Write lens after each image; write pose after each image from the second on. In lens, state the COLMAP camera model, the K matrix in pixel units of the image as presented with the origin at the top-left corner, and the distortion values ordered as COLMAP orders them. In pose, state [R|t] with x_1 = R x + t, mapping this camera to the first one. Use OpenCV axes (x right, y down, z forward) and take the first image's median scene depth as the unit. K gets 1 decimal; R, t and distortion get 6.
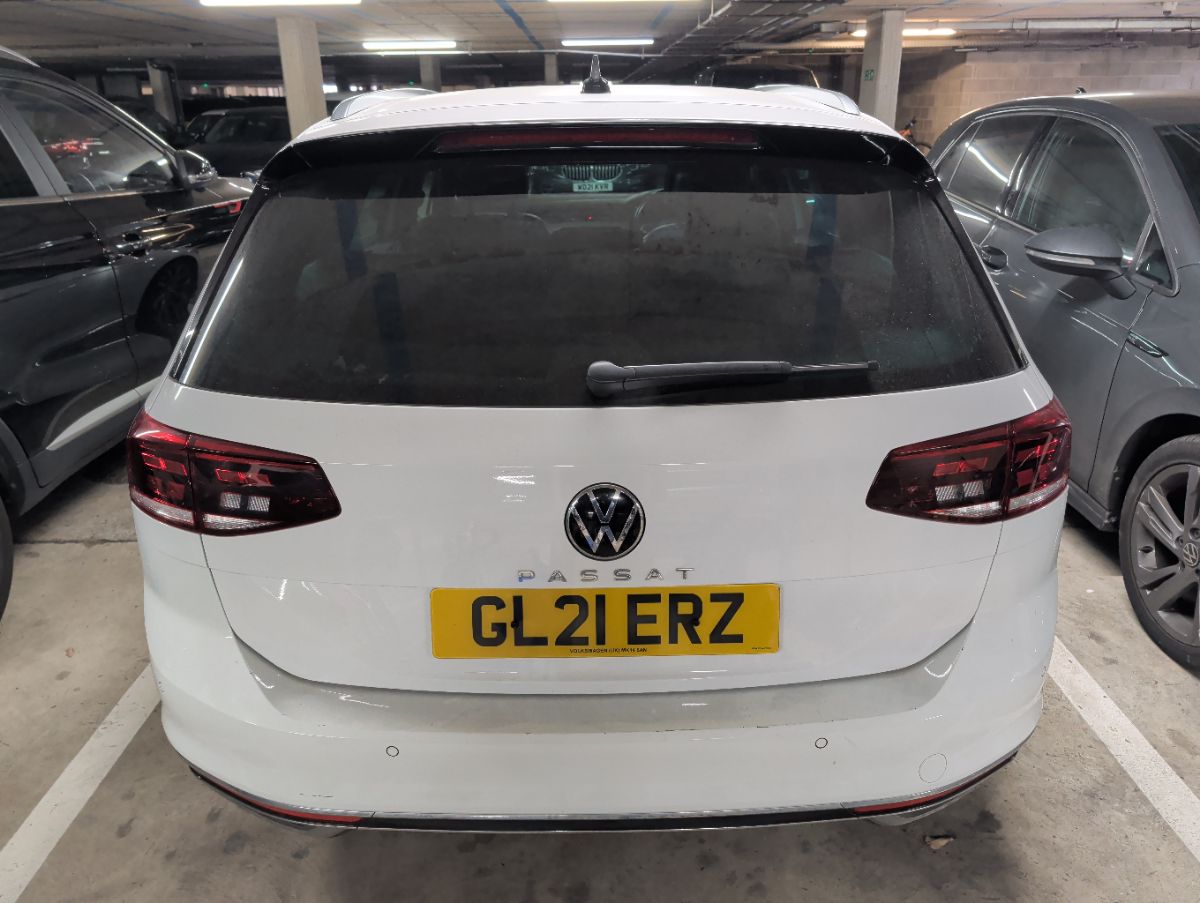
lens RADIAL K [[883.2, 0, 600.0], [0, 883.2, 451.5], [0, 0, 1]] dist [0.009442, -0.008630]
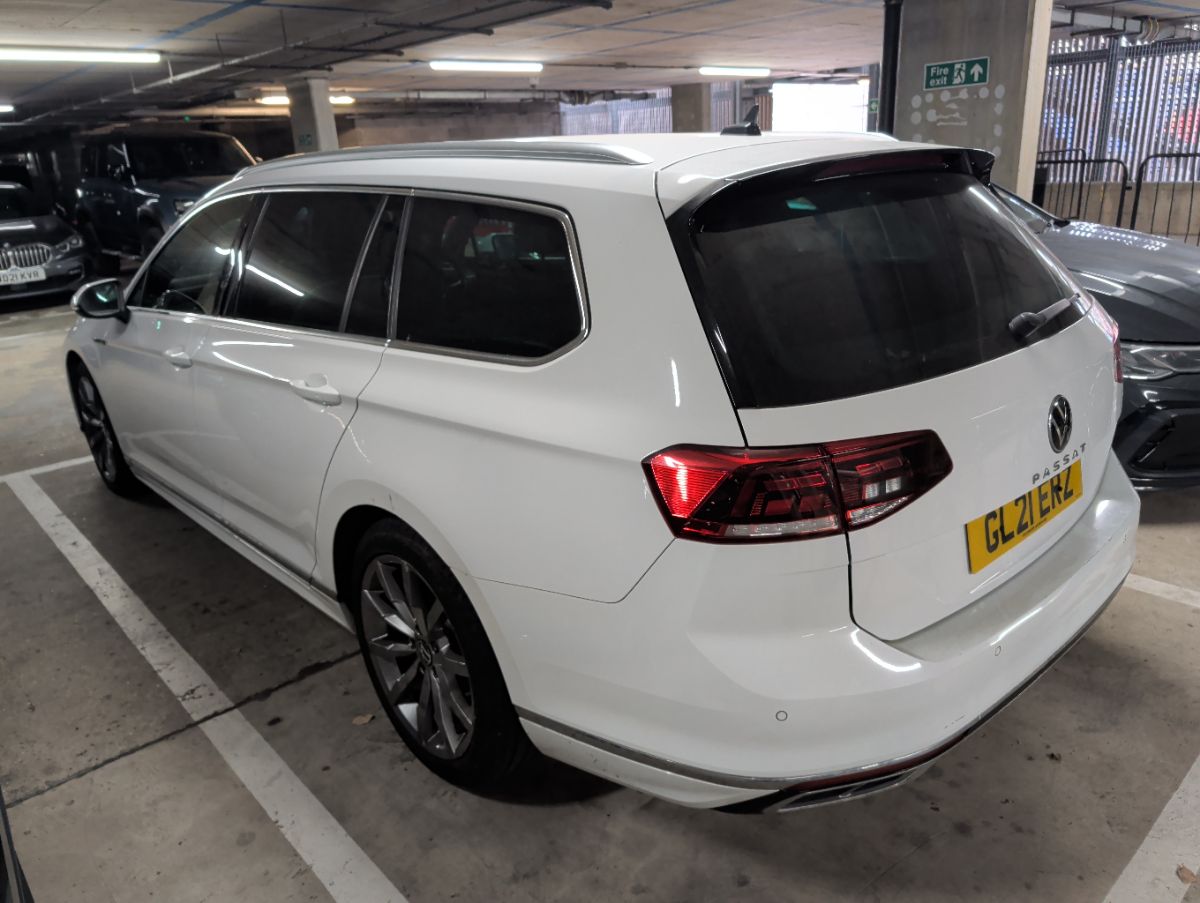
lens RADIAL K [[883.2, 0, 600.0], [0, 883.2, 451.5], [0, 0, 1]] dist [0.009442, -0.008630]
pose [[0.743302, -0.239515, 0.624608, -0.166340], [0.280820, 0.959171, 0.033625, -0.015244], [-0.607159, 0.150409, 0.780214, 0.041385]]
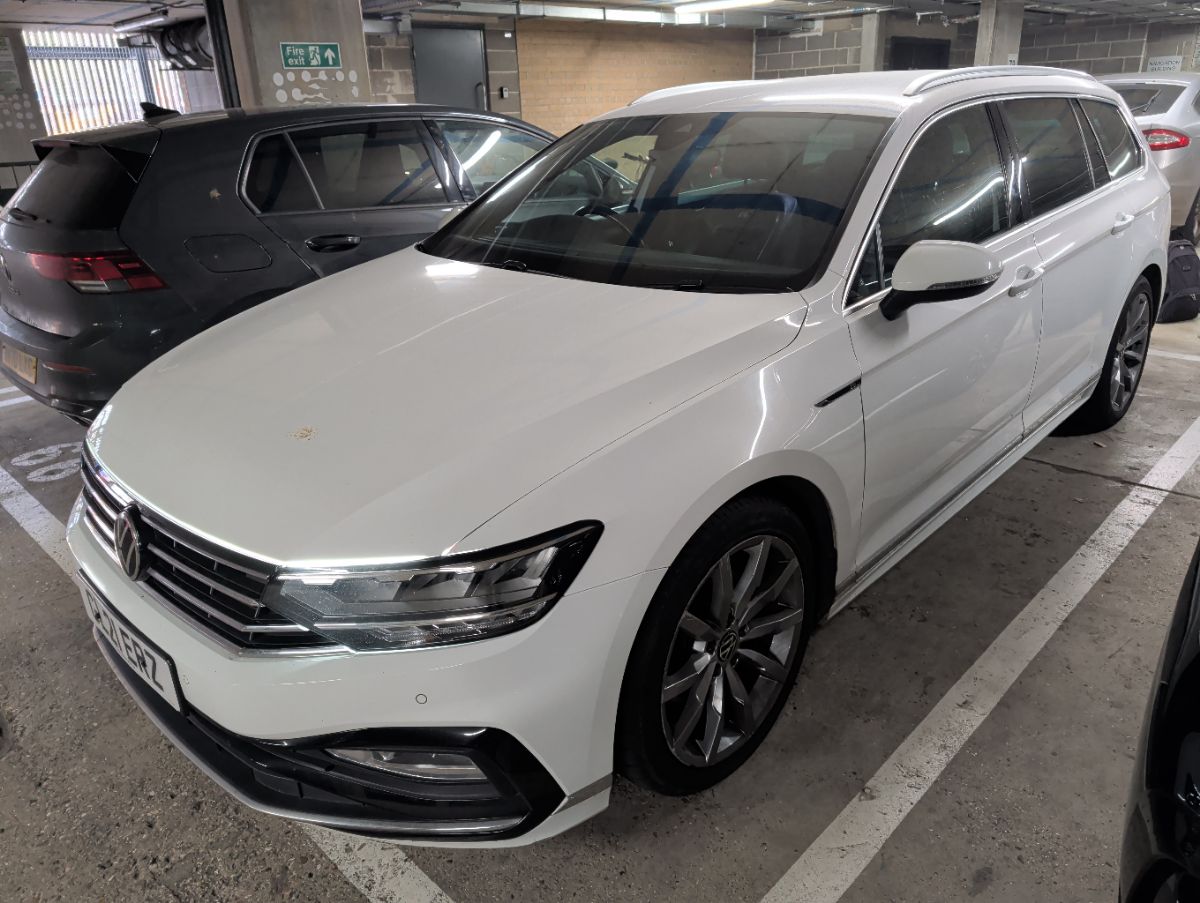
lens RADIAL K [[883.2, 0, 600.0], [0, 883.2, 451.5], [0, 0, 1]] dist [0.009442, -0.008630]
pose [[-0.732363, -0.209656, 0.647834, -0.177812], [0.289155, 0.765612, 0.574655, -0.902905], [-0.616469, 0.608180, -0.500083, 2.377026]]
